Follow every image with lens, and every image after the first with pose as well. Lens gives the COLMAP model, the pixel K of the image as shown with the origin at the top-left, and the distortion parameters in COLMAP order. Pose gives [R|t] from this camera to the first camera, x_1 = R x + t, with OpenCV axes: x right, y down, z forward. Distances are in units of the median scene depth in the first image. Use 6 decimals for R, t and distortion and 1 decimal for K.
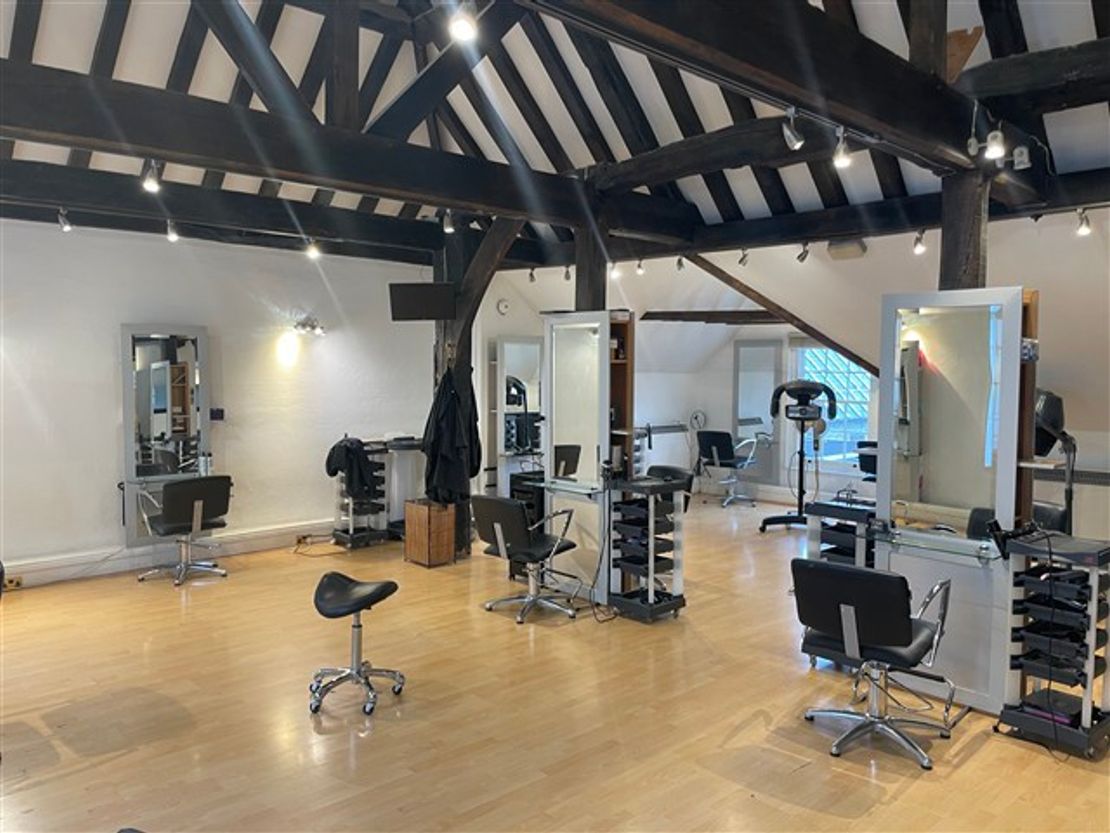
lens RADIAL K [[853.8, 0, 554.3], [0, 853.8, 414.1], [0, 0, 1]] dist [0.047626, -0.003334]
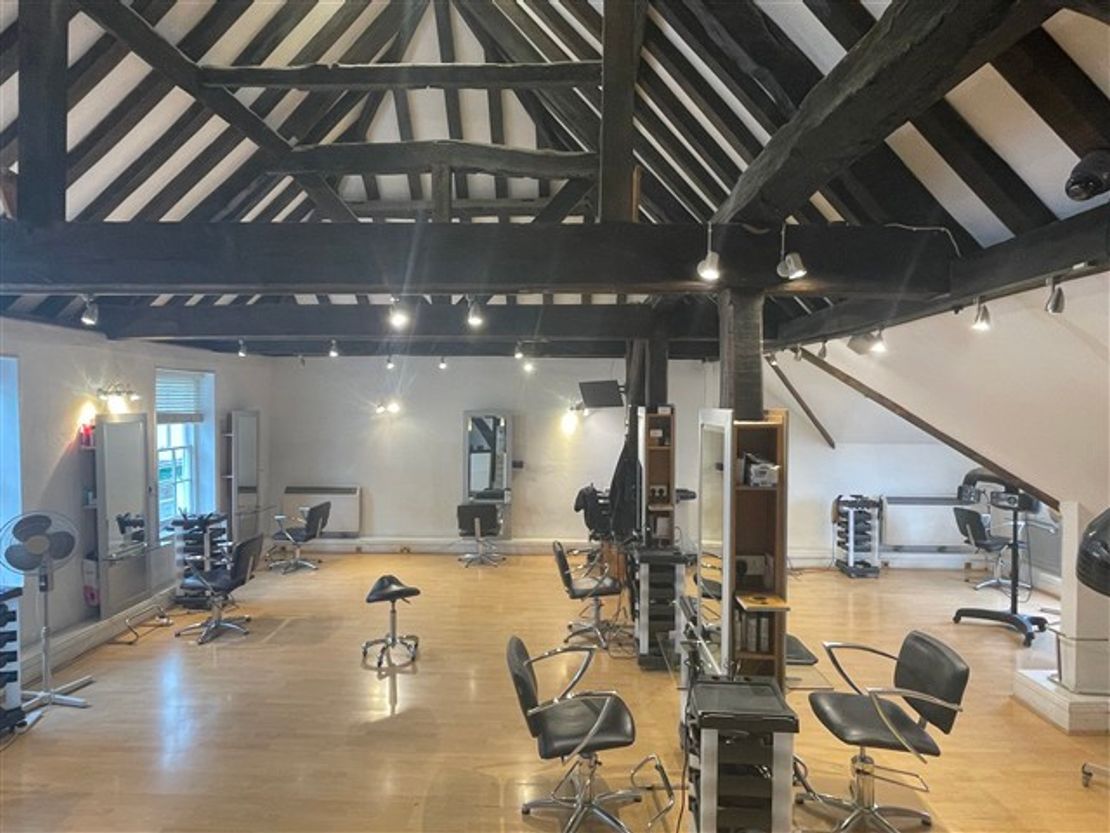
lens RADIAL K [[639.9, 0, 556.6], [0, 639.9, 413.5], [0, 0, 1]] dist [-0.001304, -0.000325]
pose [[0.703711, 0.010480, -0.710409, 0.522659], [-0.043978, 0.998616, -0.028832, -0.065597], [0.709124, 0.051532, 0.703198, 0.210925]]
